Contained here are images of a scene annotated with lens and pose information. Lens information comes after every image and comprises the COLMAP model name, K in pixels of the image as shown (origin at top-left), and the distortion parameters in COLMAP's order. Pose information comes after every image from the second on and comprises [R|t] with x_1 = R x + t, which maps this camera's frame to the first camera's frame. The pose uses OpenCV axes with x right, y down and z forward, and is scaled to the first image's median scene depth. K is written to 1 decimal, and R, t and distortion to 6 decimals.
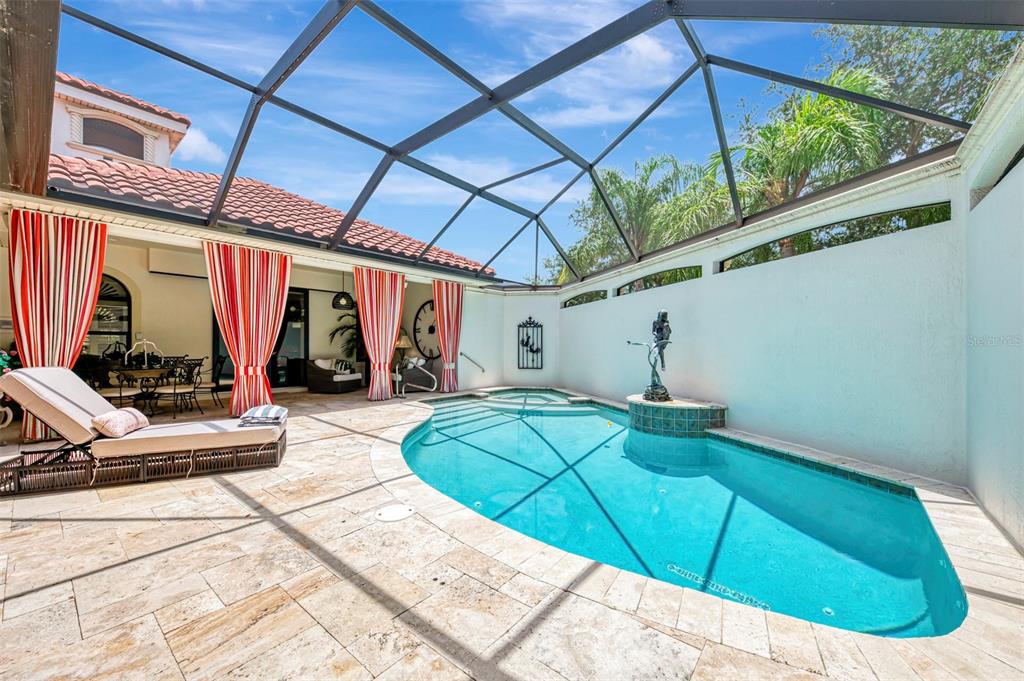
lens RADIAL K [[401.7, 0, 518.4], [0, 401.7, 334.6], [0, 0, 1]] dist [0.002354, -0.000625]
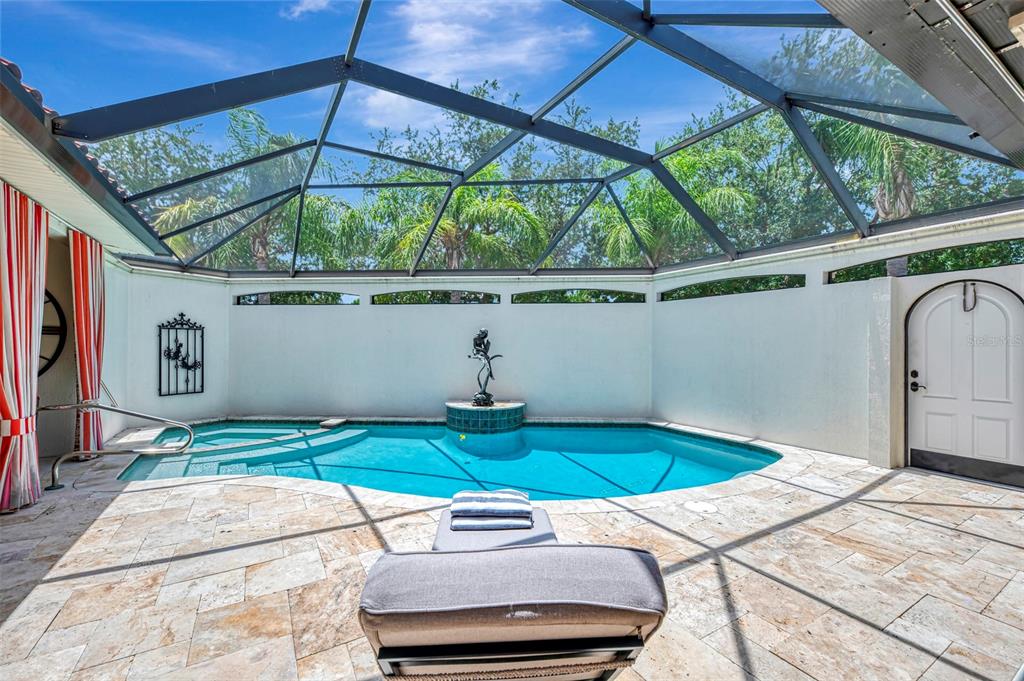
lens RADIAL K [[424.7, 0, 518.2], [0, 424.7, 347.4], [0, 0, 1]] dist [0.009353, 0.000813]
pose [[0.330893, -0.006114, 0.943649, -1.565930], [-0.029093, 0.999438, 0.016677, -0.060093], [-0.943220, -0.032972, 0.330529, 0.985830]]
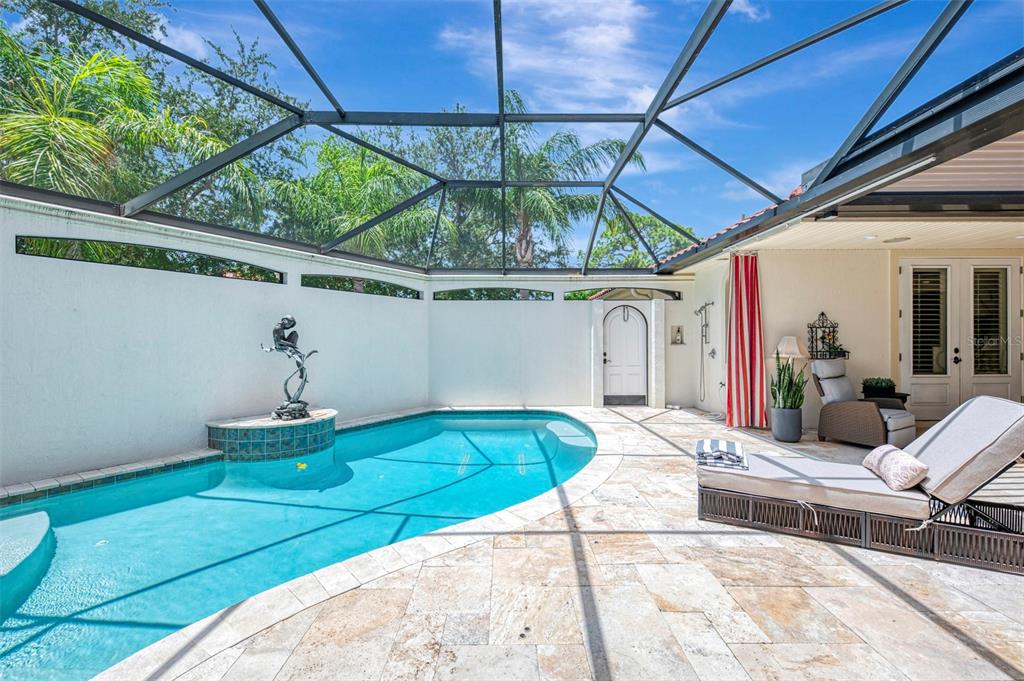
lens RADIAL K [[401.7, 0, 515.1], [0, 401.7, 336.4], [0, 0, 1]] dist [0.002354, -0.000625]
pose [[-0.640363, 0.014452, 0.767936, -1.278136], [-0.018942, 0.999222, -0.034599, 0.009865], [-0.767839, -0.036702, -0.639591, 2.375429]]
